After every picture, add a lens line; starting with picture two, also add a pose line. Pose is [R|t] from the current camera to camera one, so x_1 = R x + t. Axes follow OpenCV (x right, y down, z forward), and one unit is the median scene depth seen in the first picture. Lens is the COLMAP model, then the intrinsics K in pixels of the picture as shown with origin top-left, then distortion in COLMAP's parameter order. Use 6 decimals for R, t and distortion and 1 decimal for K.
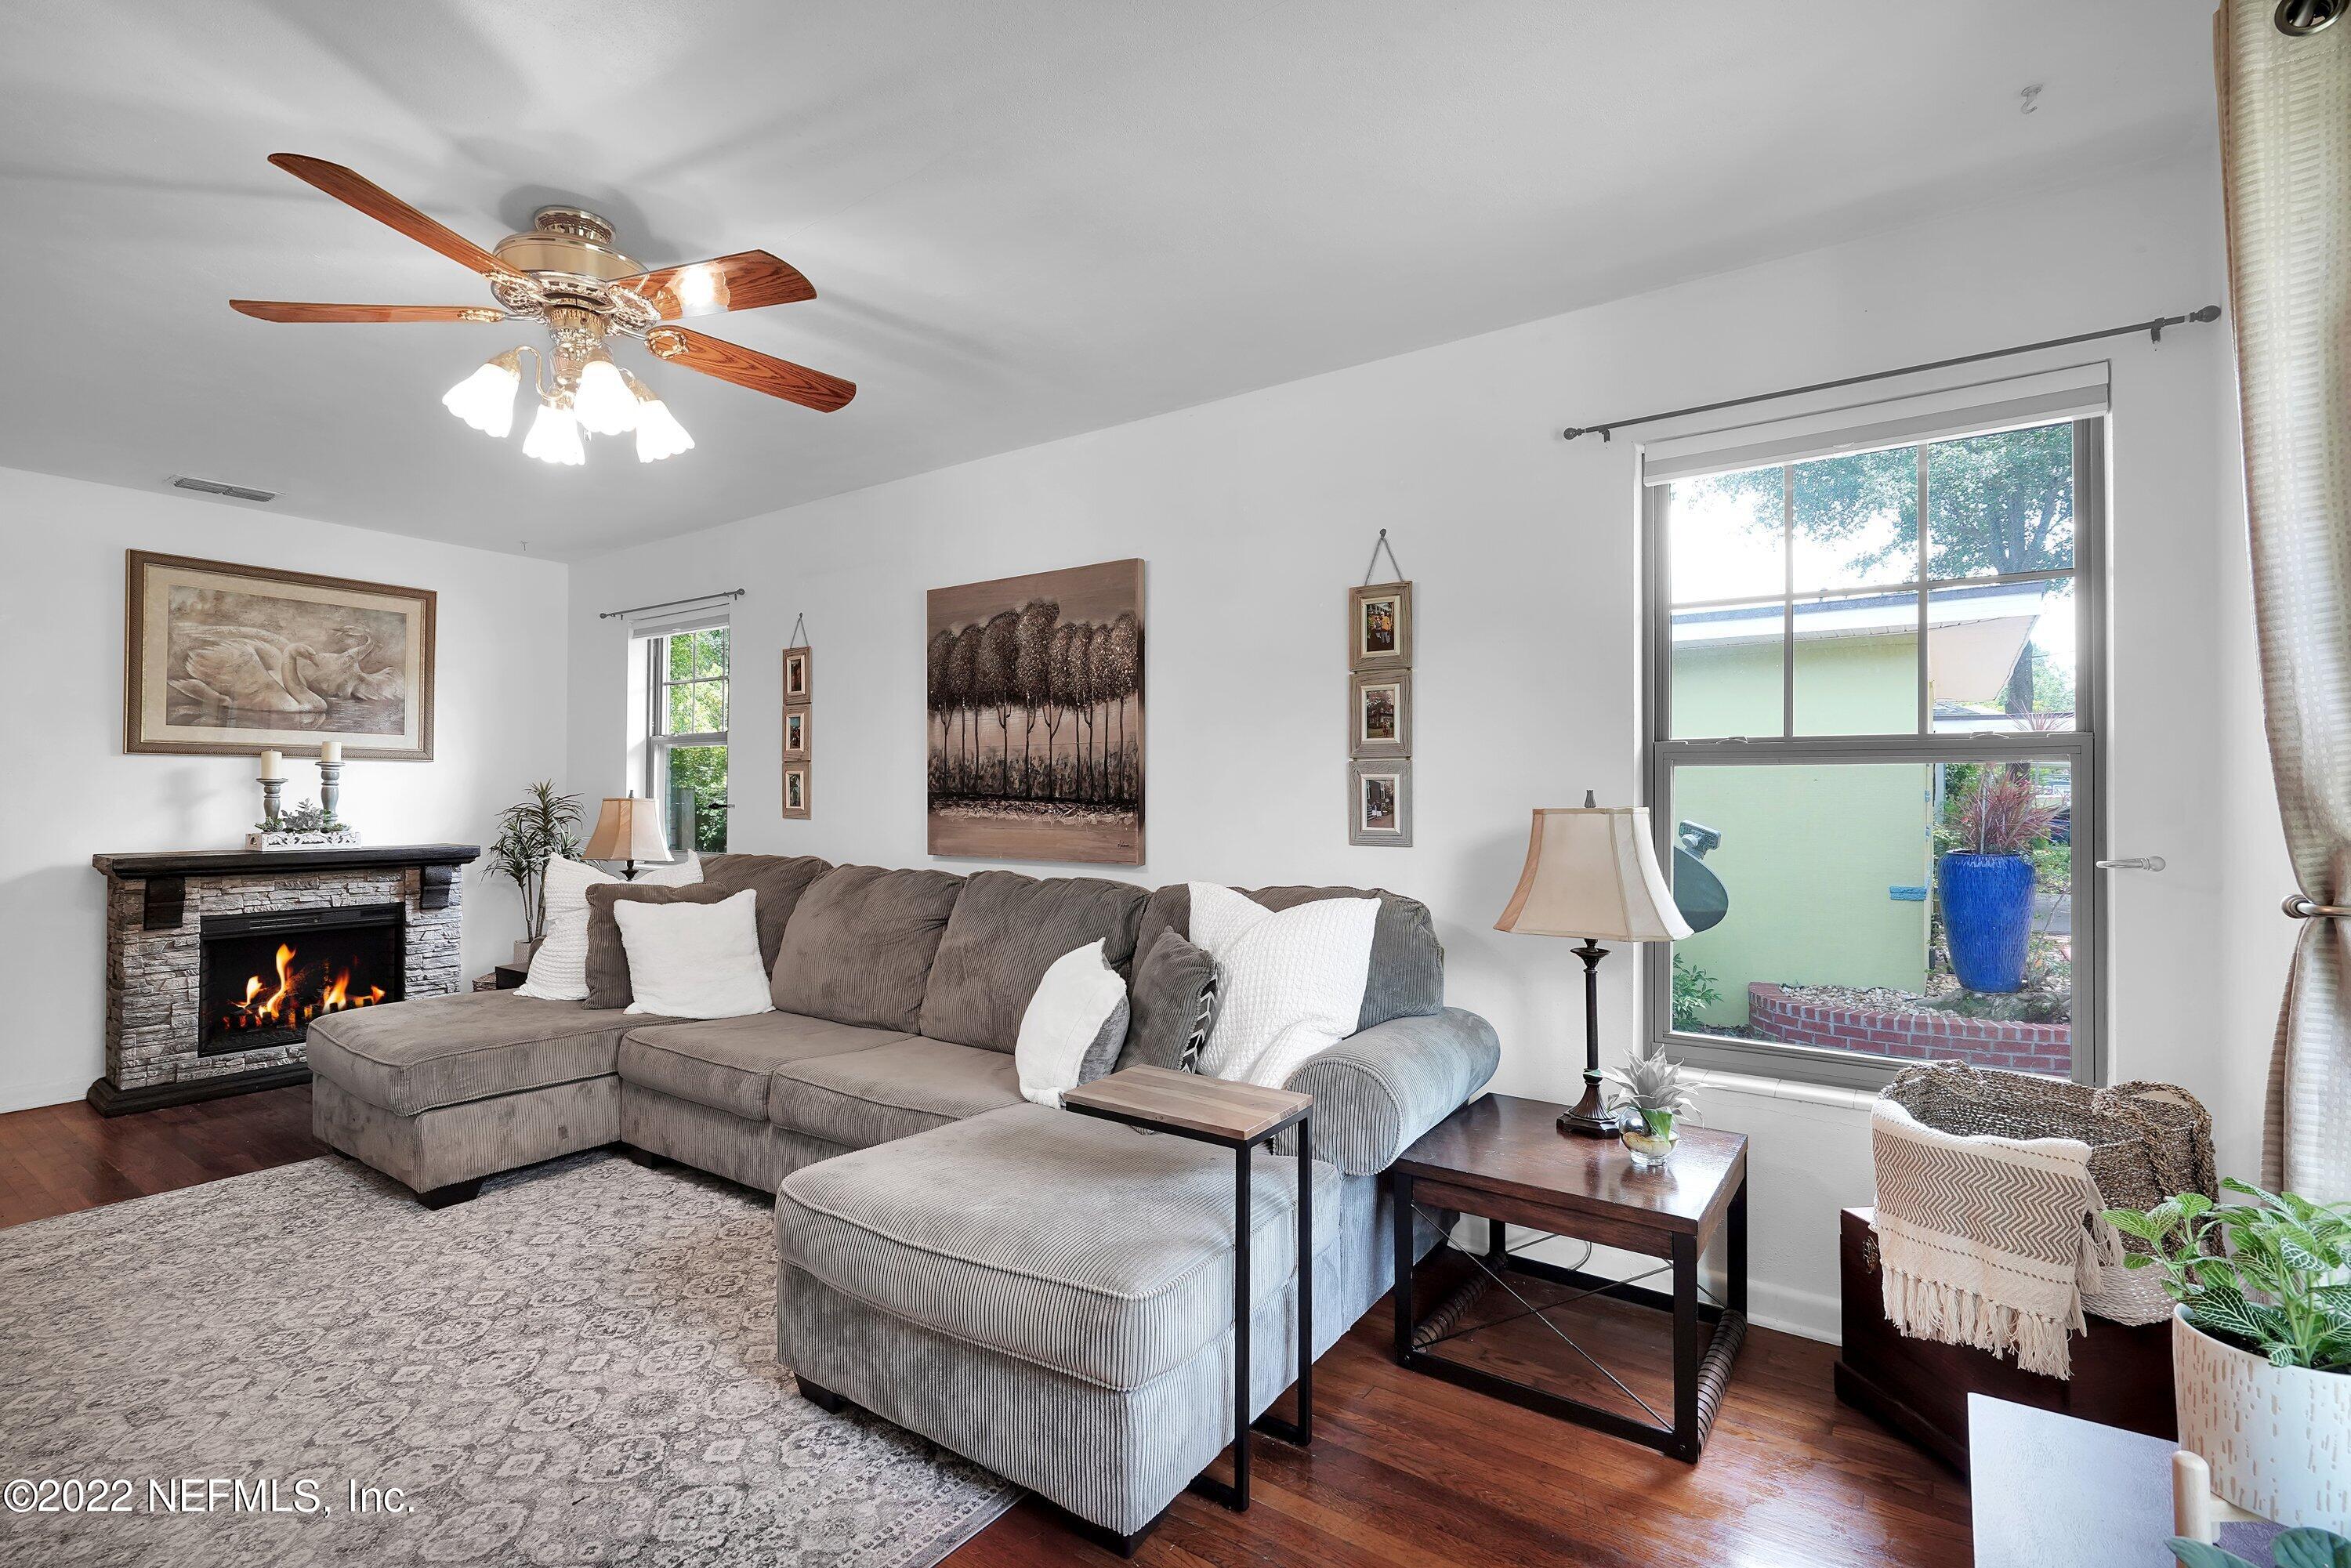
lens RADIAL K [[1073.1, 0, 1175.5], [0, 1073.1, 784.0], [0, 0, 1]] dist [-0.001263, 0.000717]
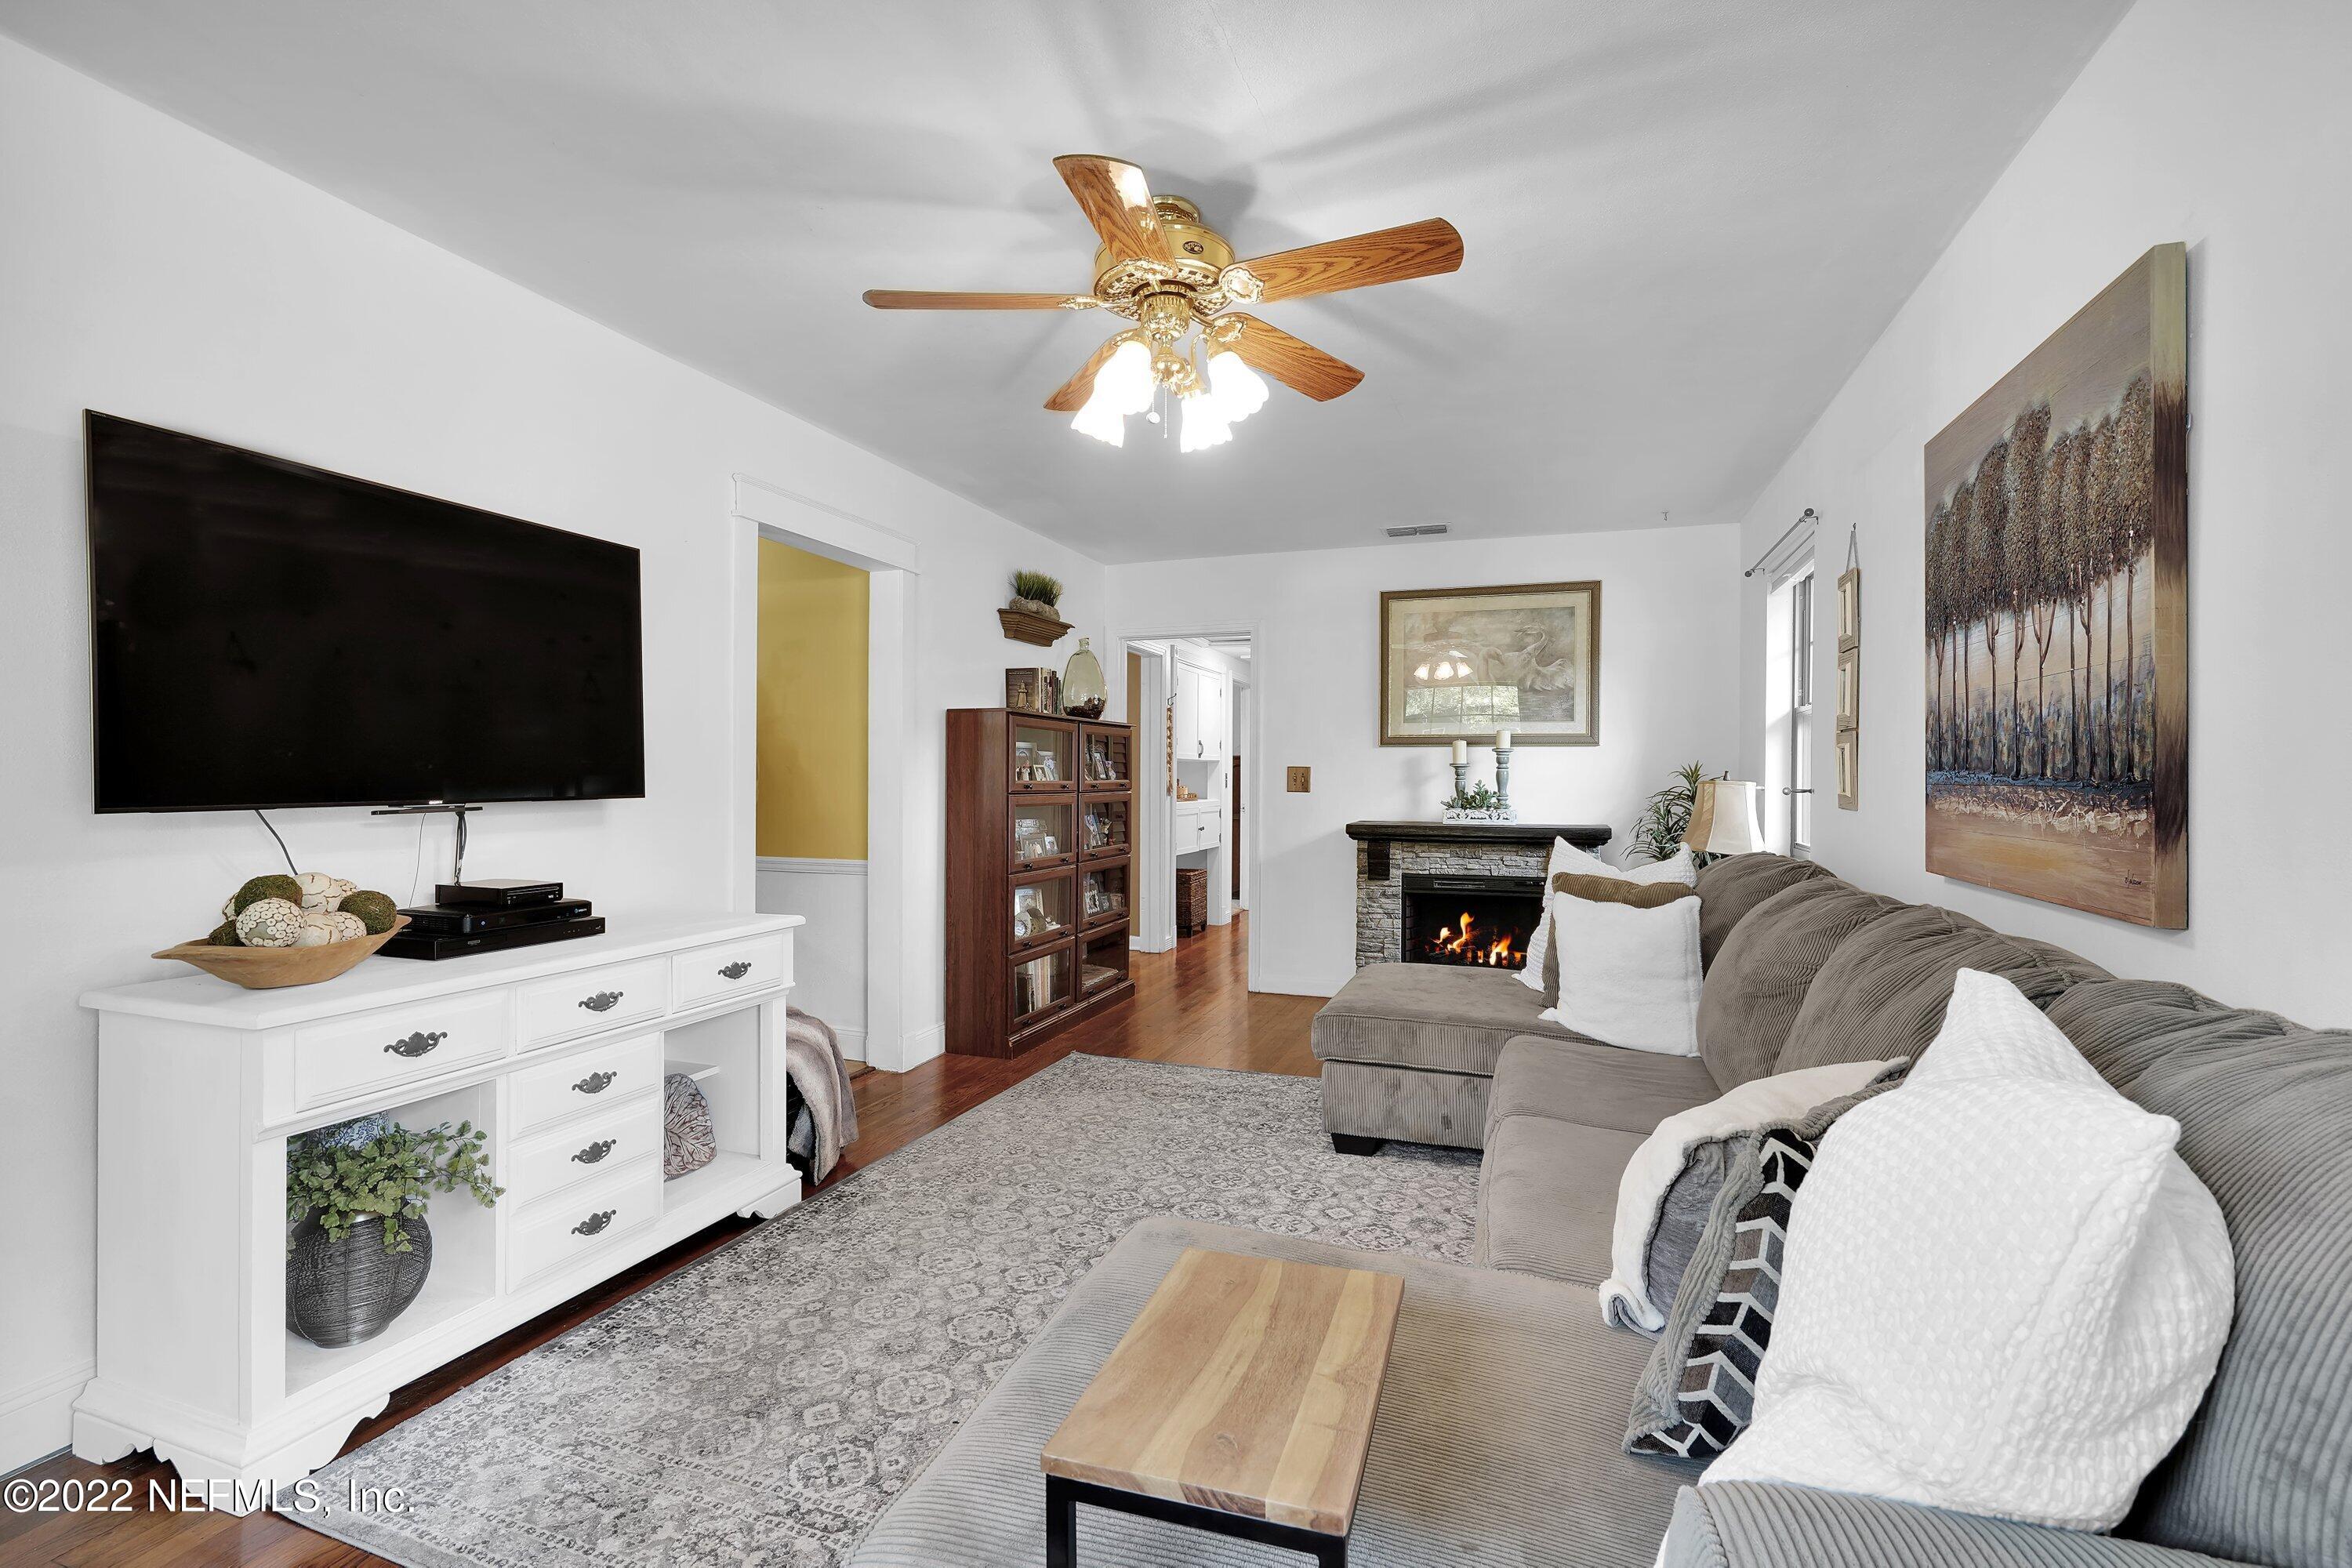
lens RADIAL K [[1073.6, 0, 1176.0], [0, 1073.6, 784.0], [0, 0, 1]] dist [-0.001263, 0.000717]
pose [[0.278837, 0.005045, -0.960325, 0.248980], [0.007240, 0.999947, 0.007356, 0.007681], [0.960311, -0.009004, 0.278786, 0.419904]]
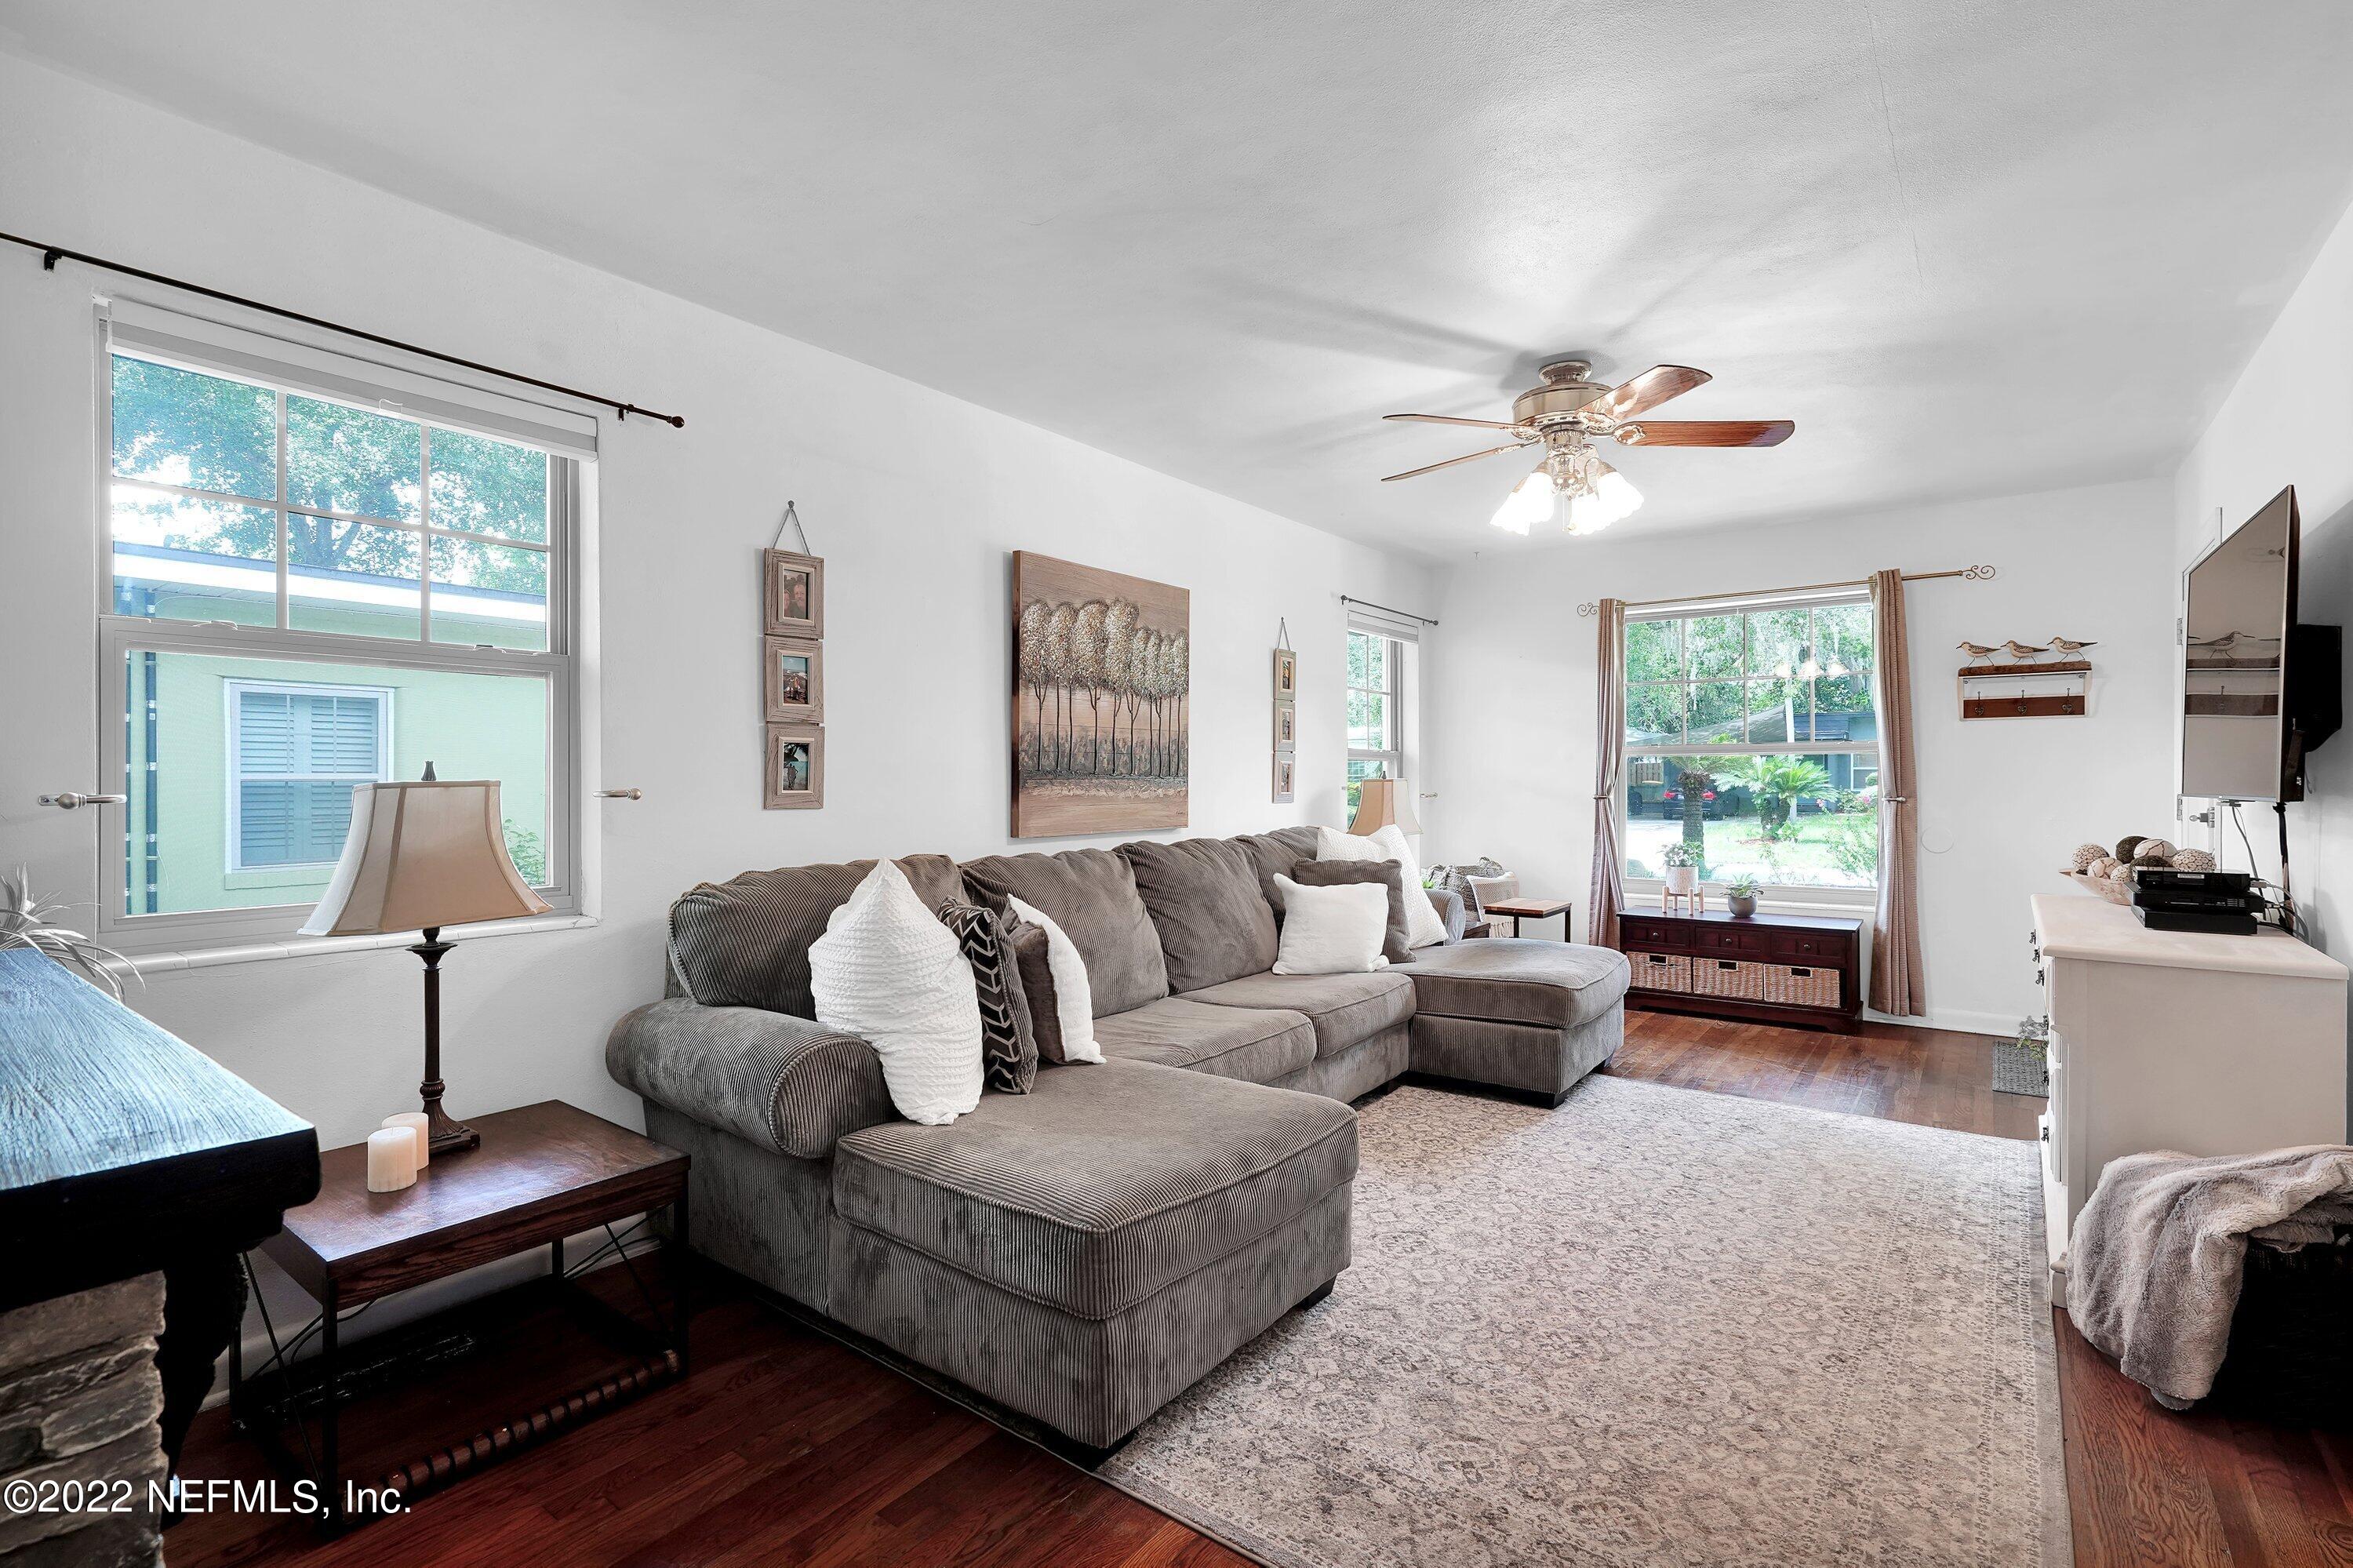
lens RADIAL K [[1085.7, 0, 1176.5], [0, 1085.7, 784.0], [0, 0, 1]] dist [0.015980, 0.000143]
pose [[0.026591, -0.013518, 0.999555, -1.178011], [-0.012559, 0.999825, 0.013855, 0.005062], [-0.999567, -0.012922, 0.026417, 0.859226]]
